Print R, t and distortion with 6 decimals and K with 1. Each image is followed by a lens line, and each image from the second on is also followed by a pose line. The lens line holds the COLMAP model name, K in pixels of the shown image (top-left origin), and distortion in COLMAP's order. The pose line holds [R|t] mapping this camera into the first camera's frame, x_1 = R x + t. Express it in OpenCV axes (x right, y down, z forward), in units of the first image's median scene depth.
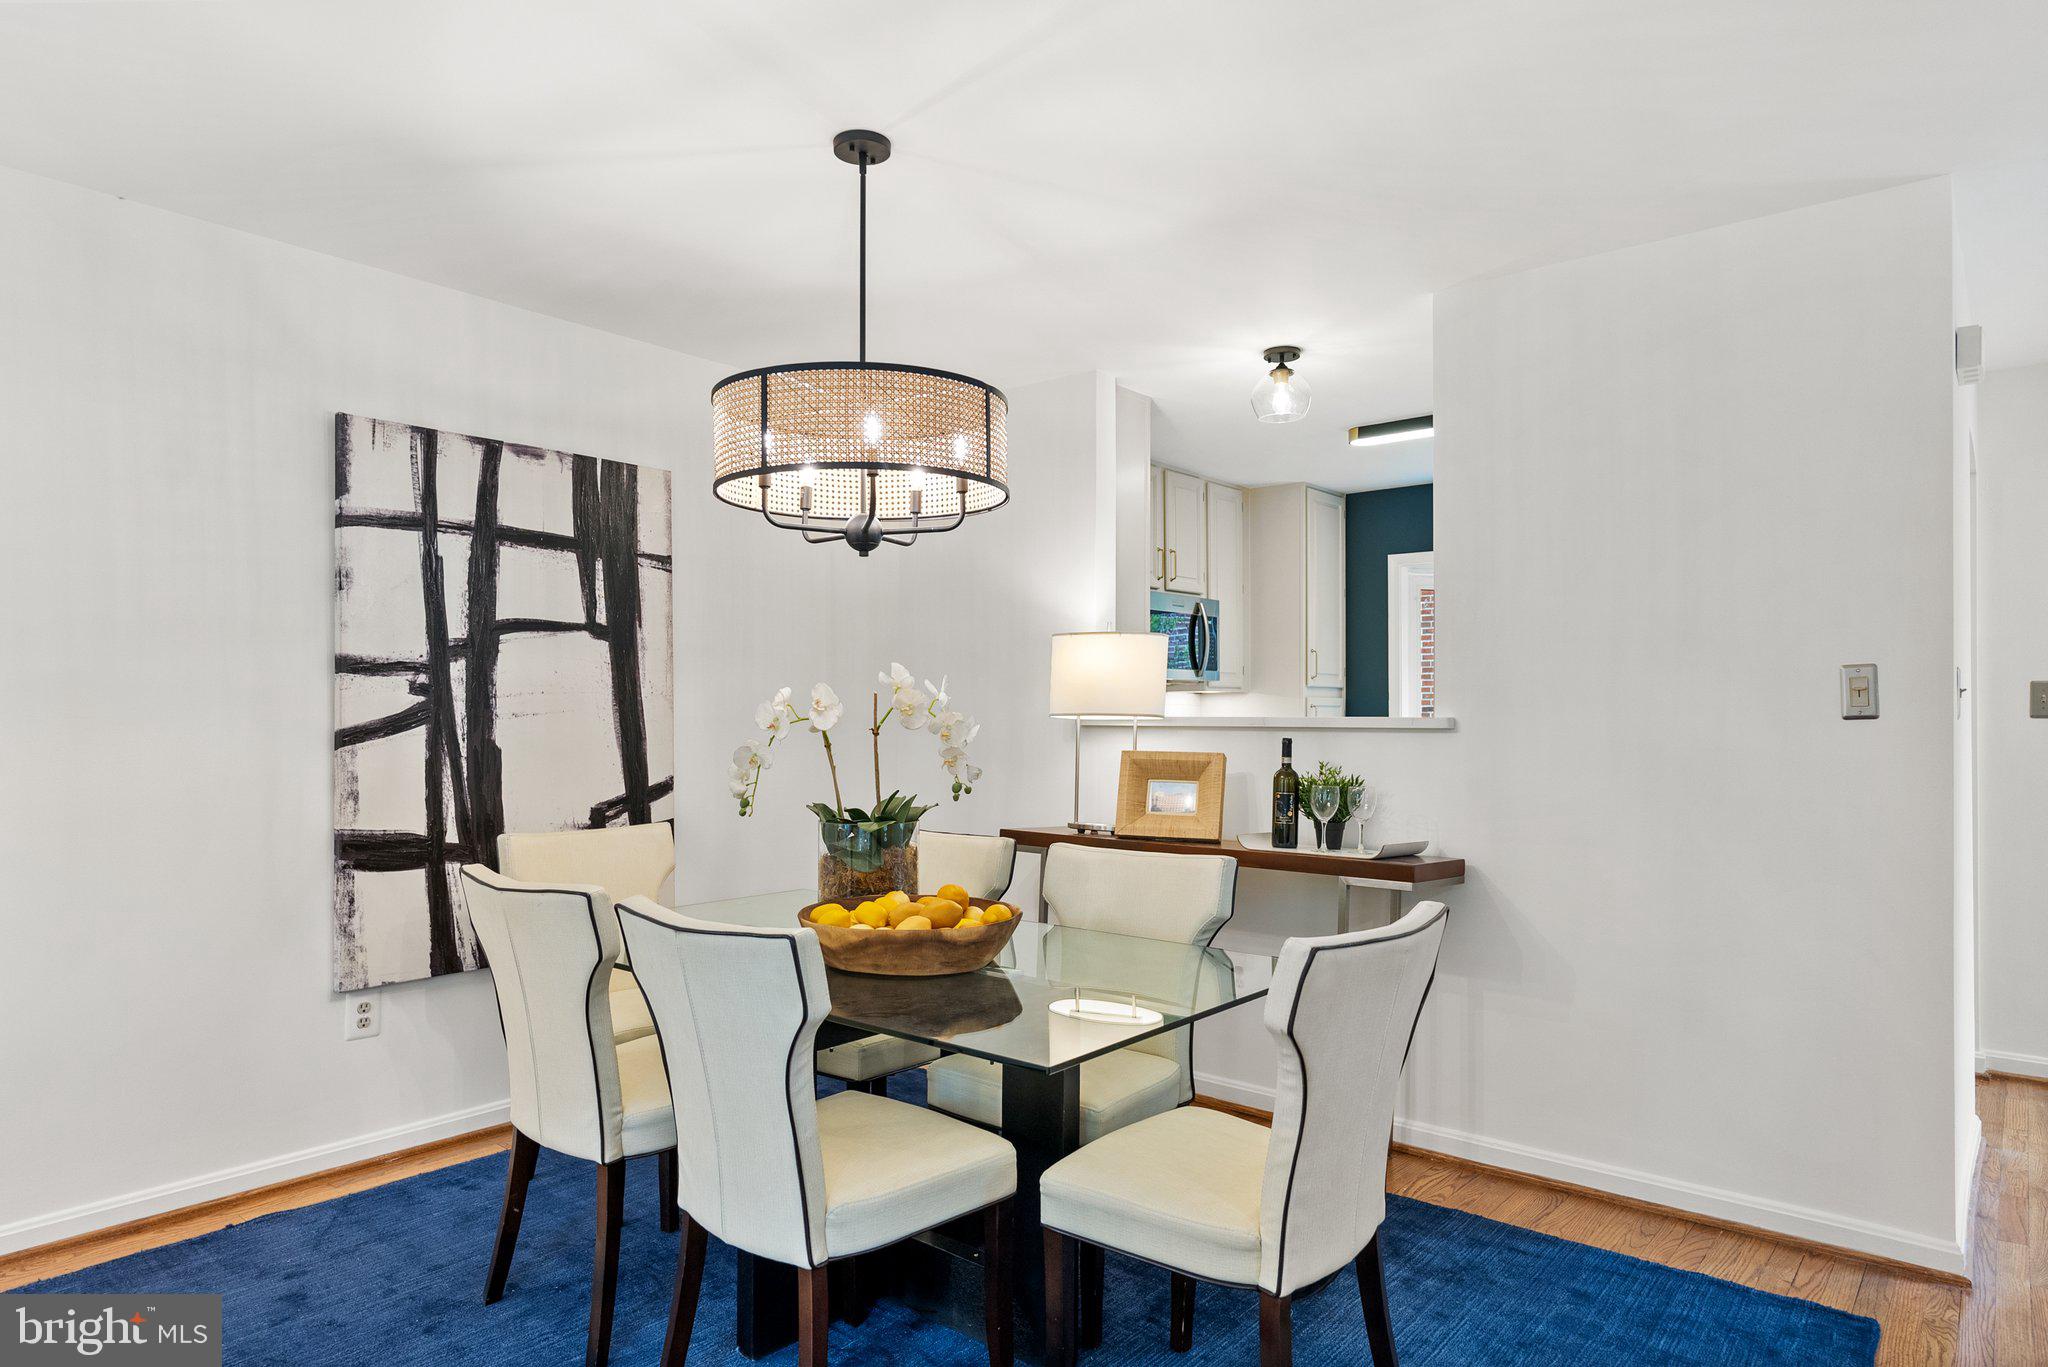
lens RADIAL K [[1198.6, 0, 1022.5], [0, 1198.6, 728.2], [0, 0, 1]] dist [-0.003991, 0.001685]
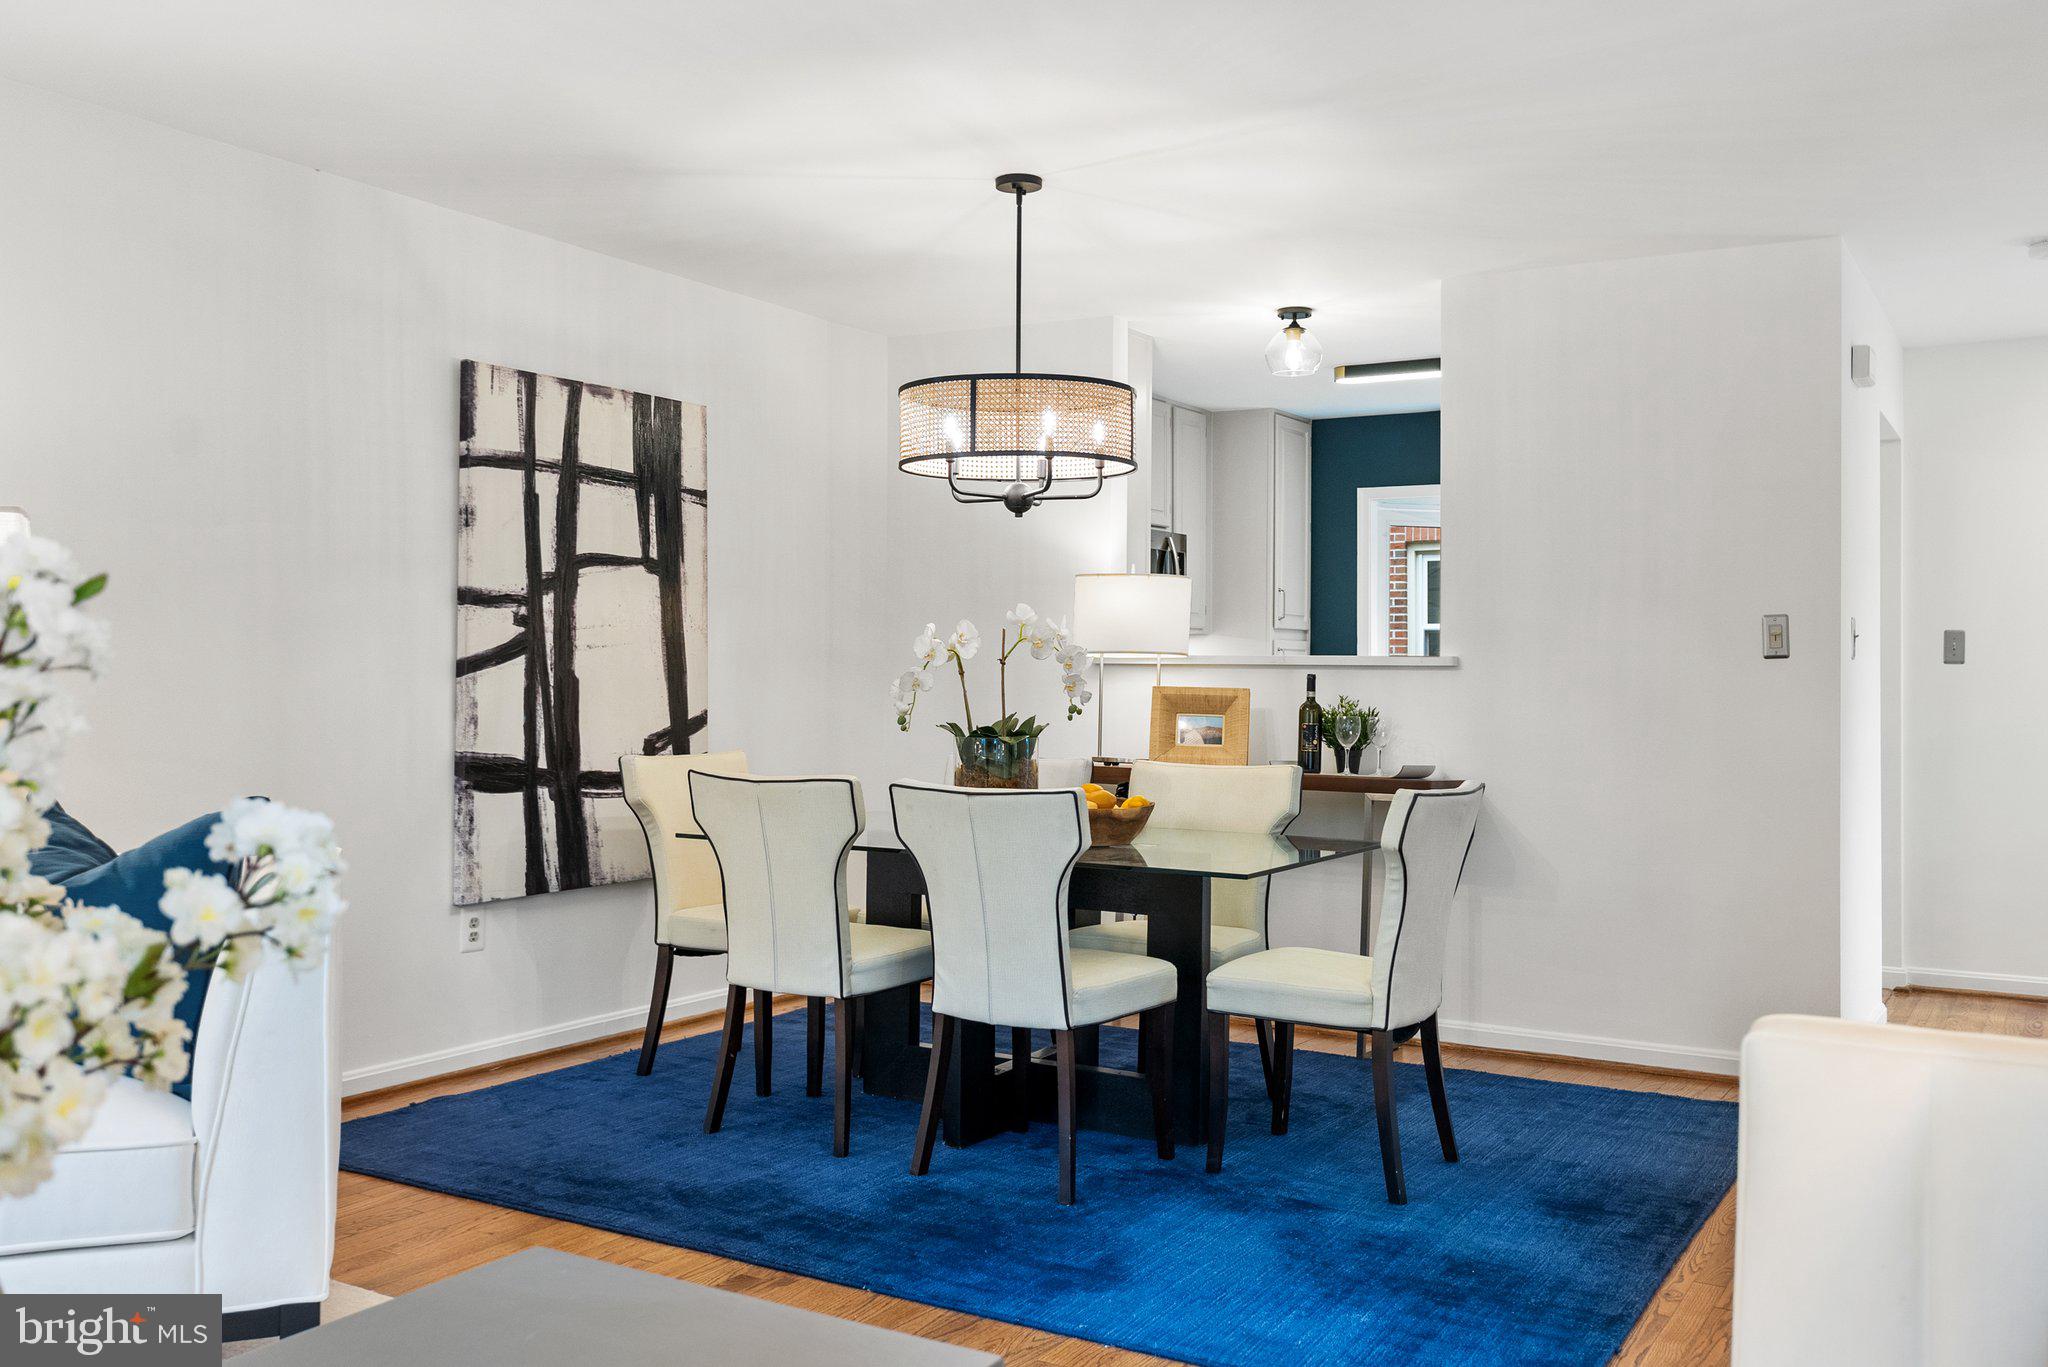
lens RADIAL K [[1733.0, 0, 1024.6], [0, 1733.0, 680.1], [0, 0, 1]] dist [0.002566, -0.004836]
pose [[0.988610, 0.006878, 0.150340, -0.296507], [-0.006307, 0.999971, -0.004273, 0.023441], [-0.150365, 0.003276, 0.988625, -0.570174]]
